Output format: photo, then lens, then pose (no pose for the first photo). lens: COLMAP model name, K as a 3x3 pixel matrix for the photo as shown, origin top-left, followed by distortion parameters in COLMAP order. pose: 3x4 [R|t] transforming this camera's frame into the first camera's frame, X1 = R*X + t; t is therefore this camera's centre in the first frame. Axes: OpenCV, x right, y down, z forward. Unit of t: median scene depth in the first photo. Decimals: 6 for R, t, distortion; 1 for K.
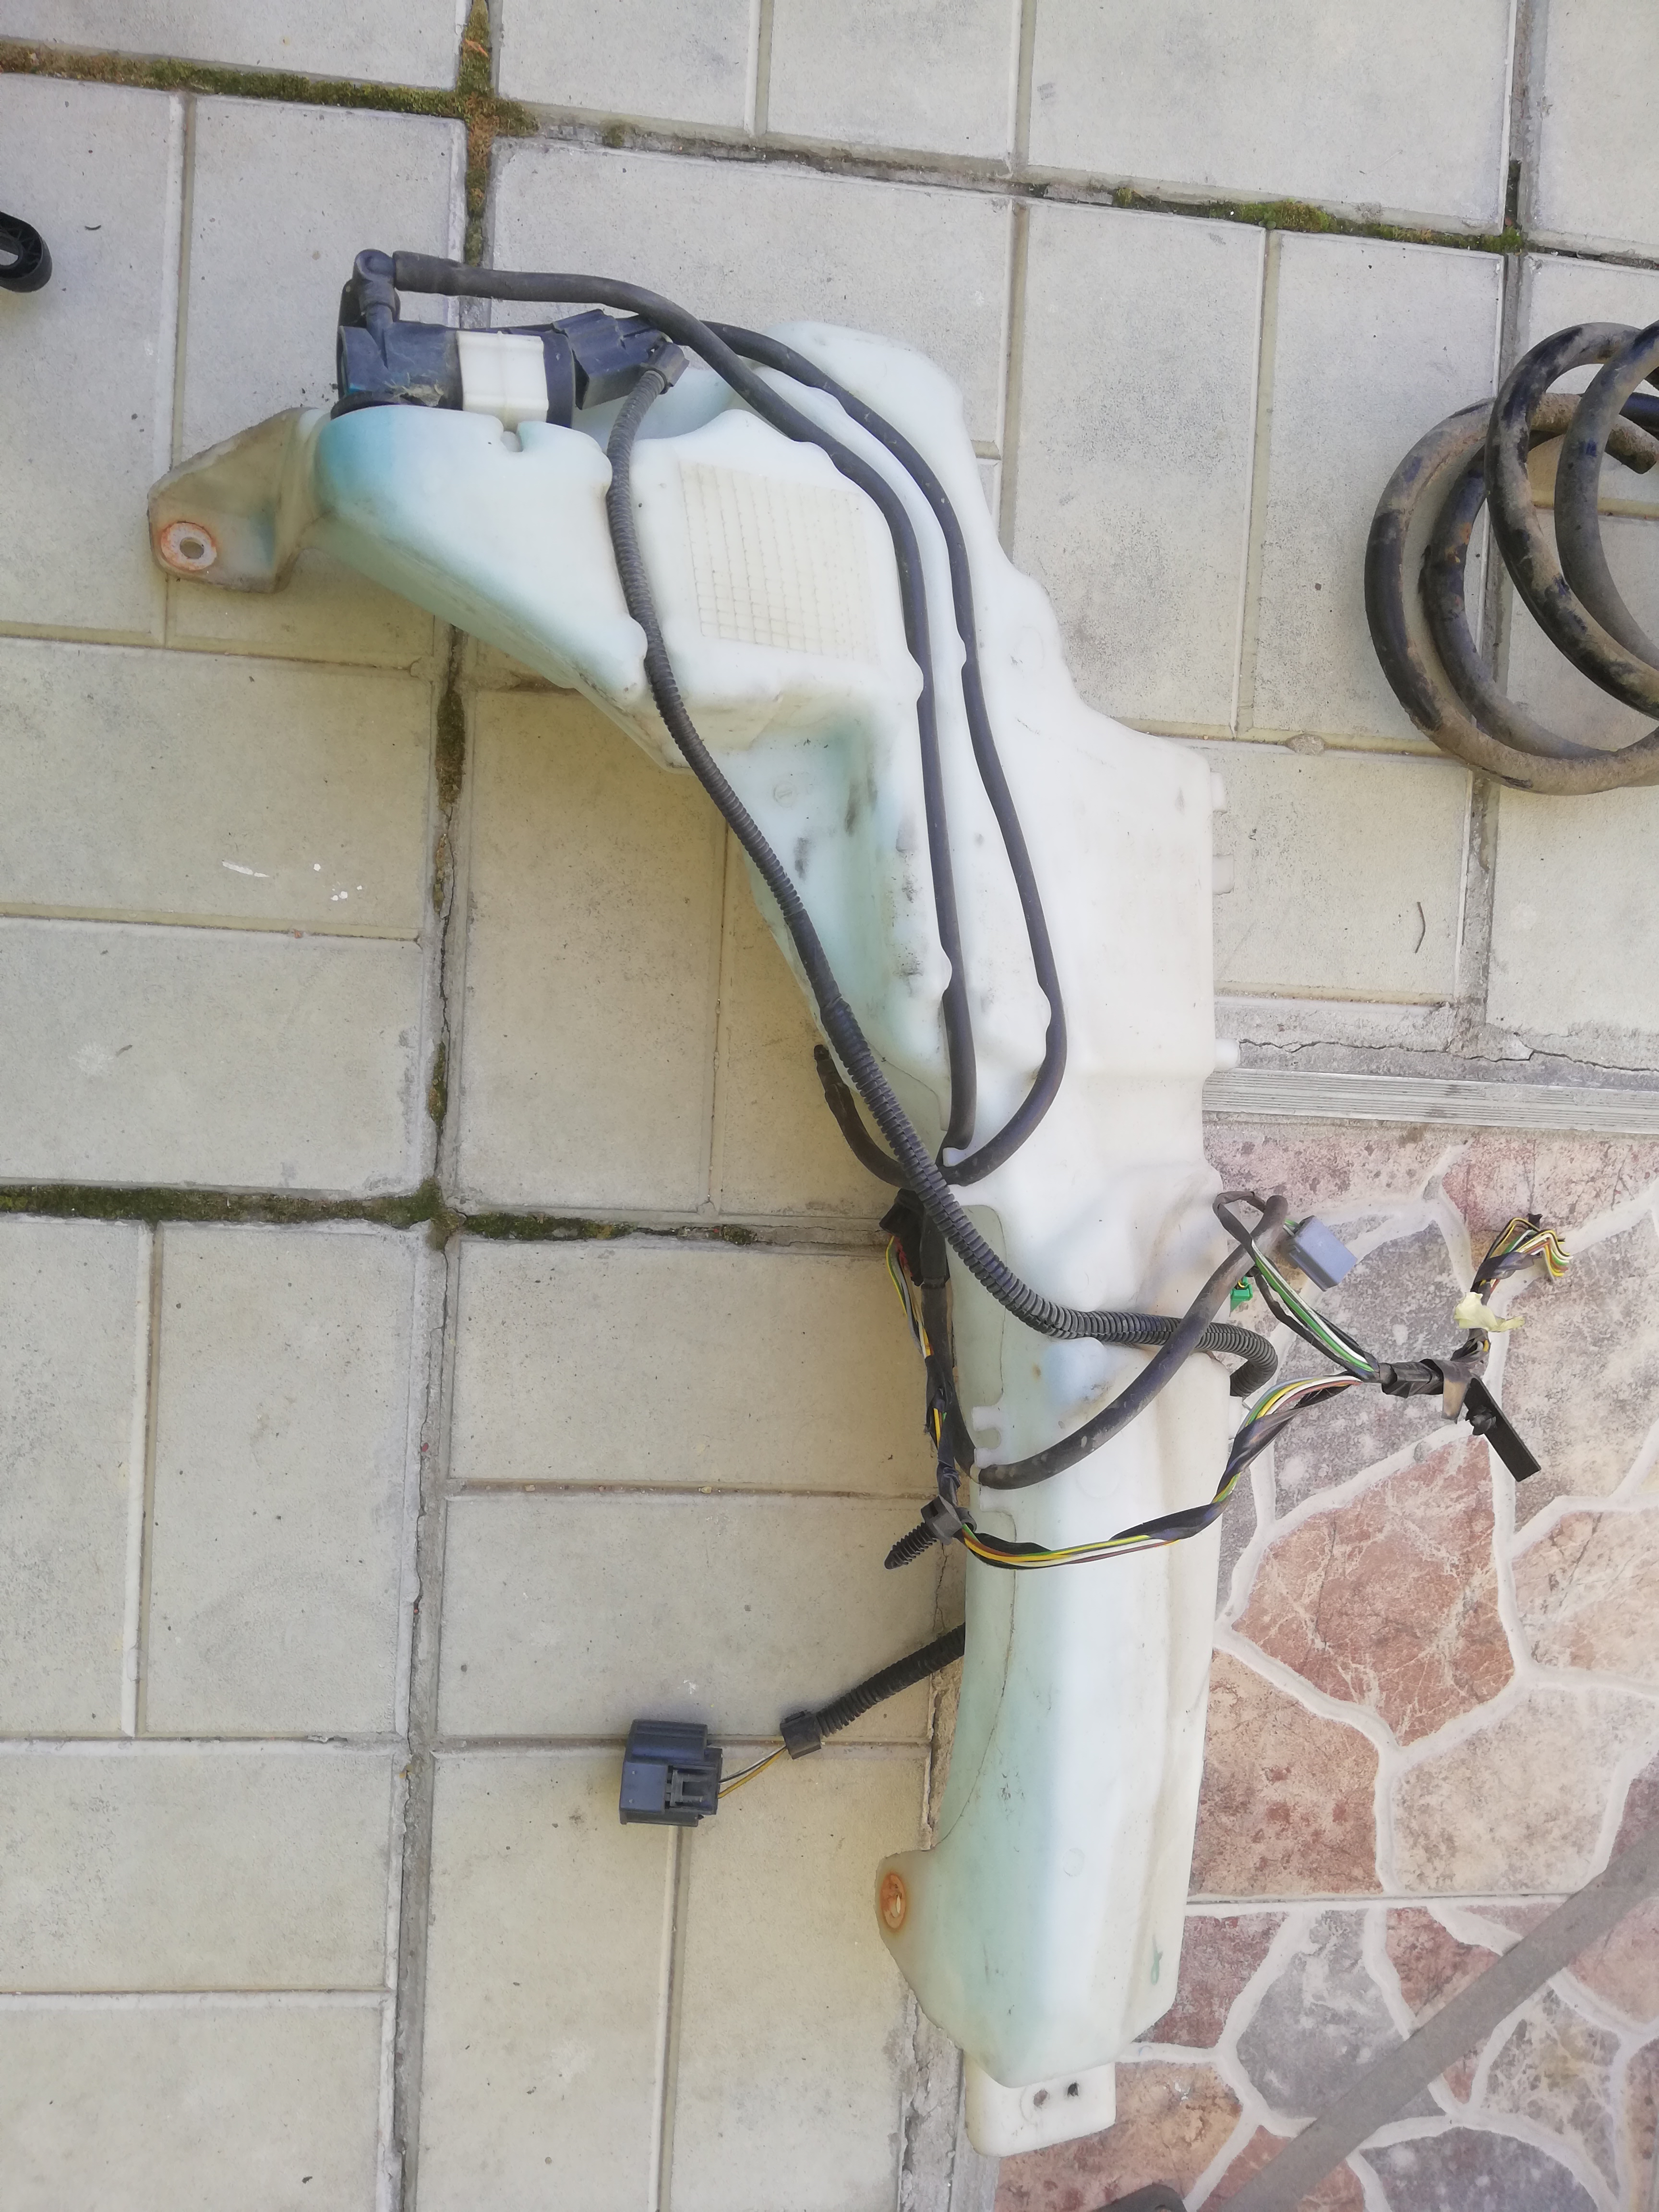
lens RADIAL K [[1682.6, 0, 871.0], [0, 1682.6, 1084.0], [0, 0, 1]] dist [0.060952, -0.099613]
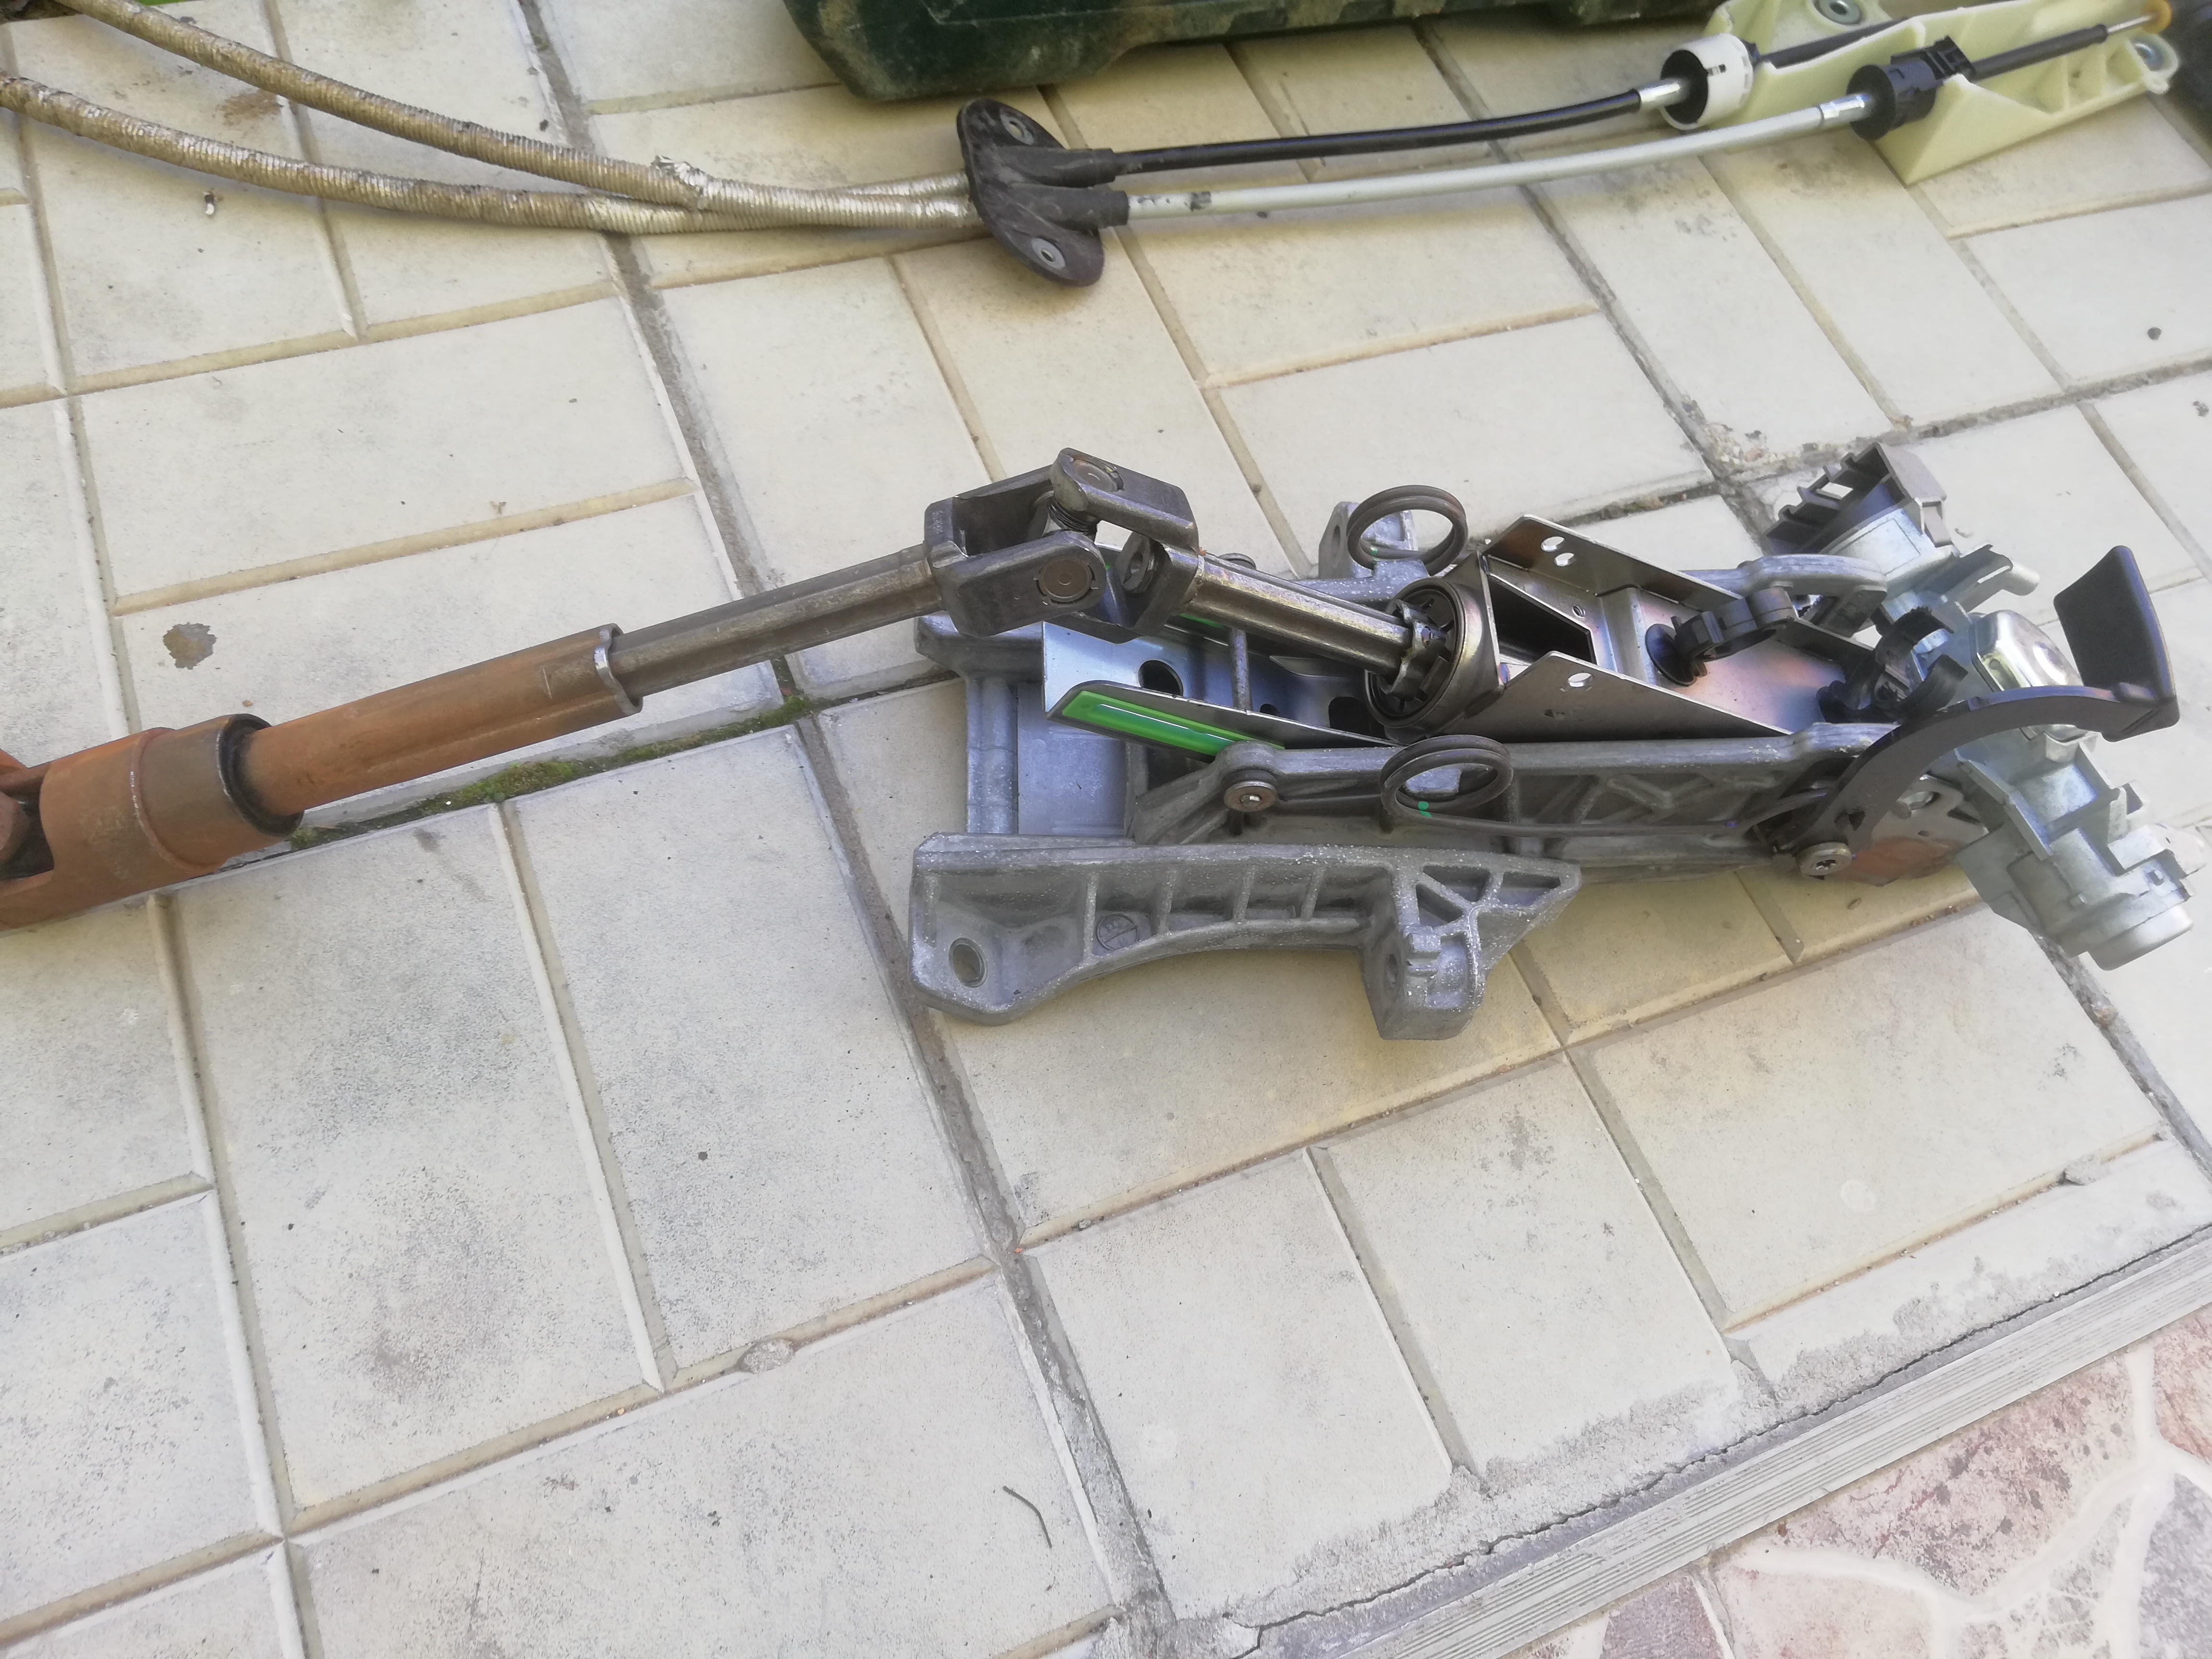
lens RADIAL K [[1682.6, 0, 1107.6], [0, 1682.6, 821.4], [0, 0, 1]] dist [0.060952, -0.099613]
pose [[0.902971, -0.375415, 0.209064, 0.321291], [0.429448, 0.805169, -0.408995, -0.028413], [-0.014788, 0.459093, 0.888265, 0.259588]]
